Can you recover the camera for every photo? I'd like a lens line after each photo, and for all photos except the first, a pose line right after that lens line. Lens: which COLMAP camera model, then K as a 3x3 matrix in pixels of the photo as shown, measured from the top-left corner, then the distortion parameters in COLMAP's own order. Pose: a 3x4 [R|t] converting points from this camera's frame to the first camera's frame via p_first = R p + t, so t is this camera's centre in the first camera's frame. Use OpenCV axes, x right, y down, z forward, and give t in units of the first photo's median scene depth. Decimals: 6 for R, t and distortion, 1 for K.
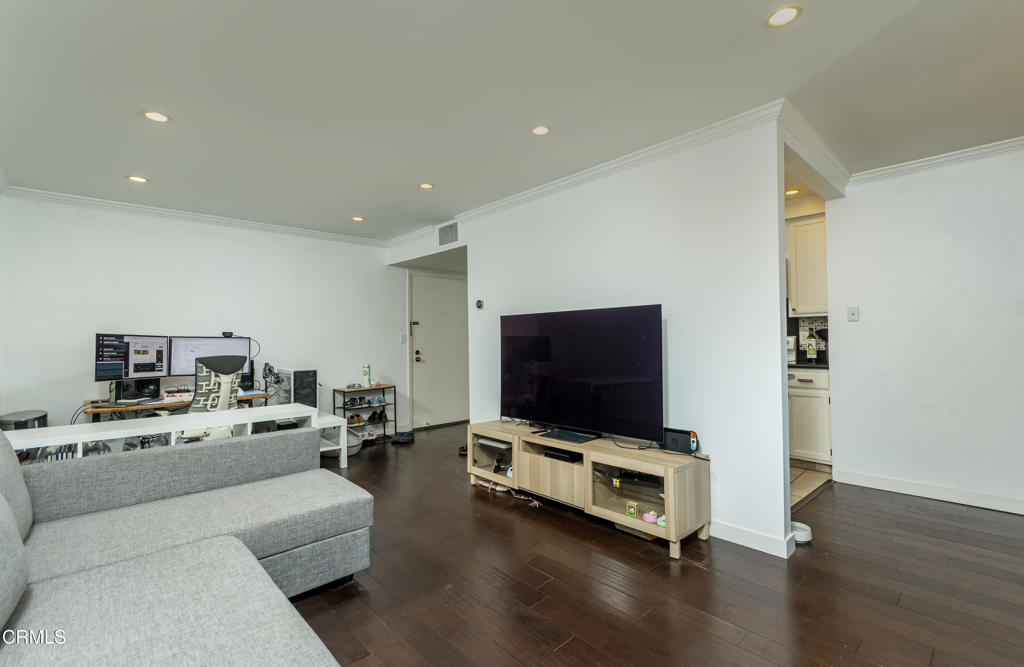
lens RADIAL K [[455.4, 0, 510.5], [0, 455.4, 331.5], [0, 0, 1]] dist [0.000750, 0.000043]
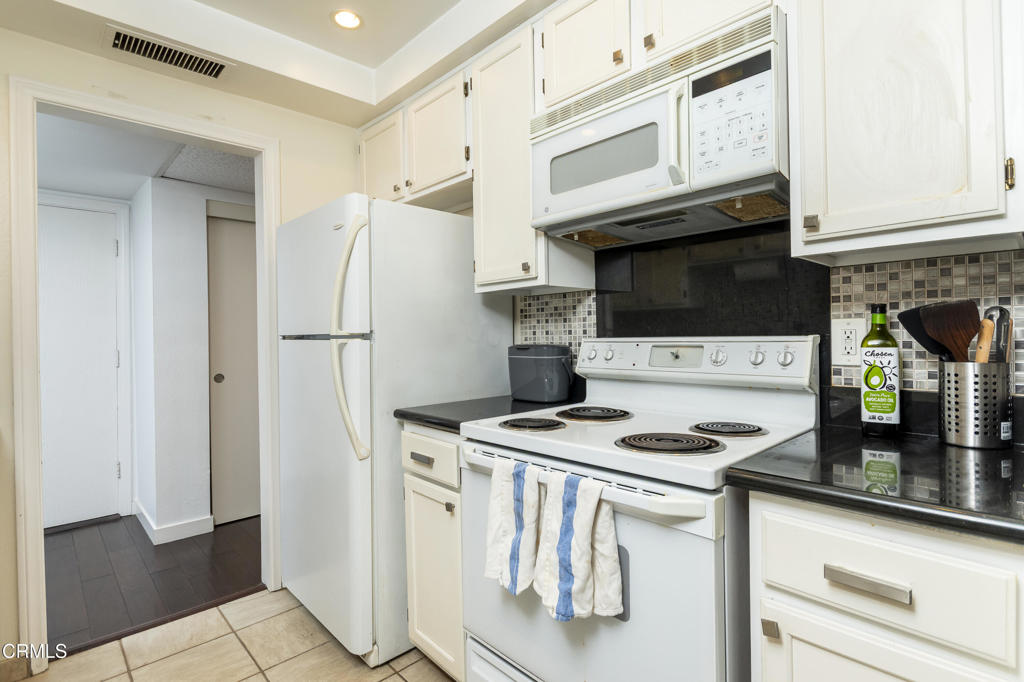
lens RADIAL K [[500.9, 0, 508.9], [0, 500.9, 335.1], [0, 0, 1]] dist [0.003763, -0.005965]
pose [[0.999920, -0.005922, 0.011140, 0.453889], [0.005760, 0.999879, 0.014472, 0.005036], [-0.011224, -0.014407, 0.999833, 0.726878]]
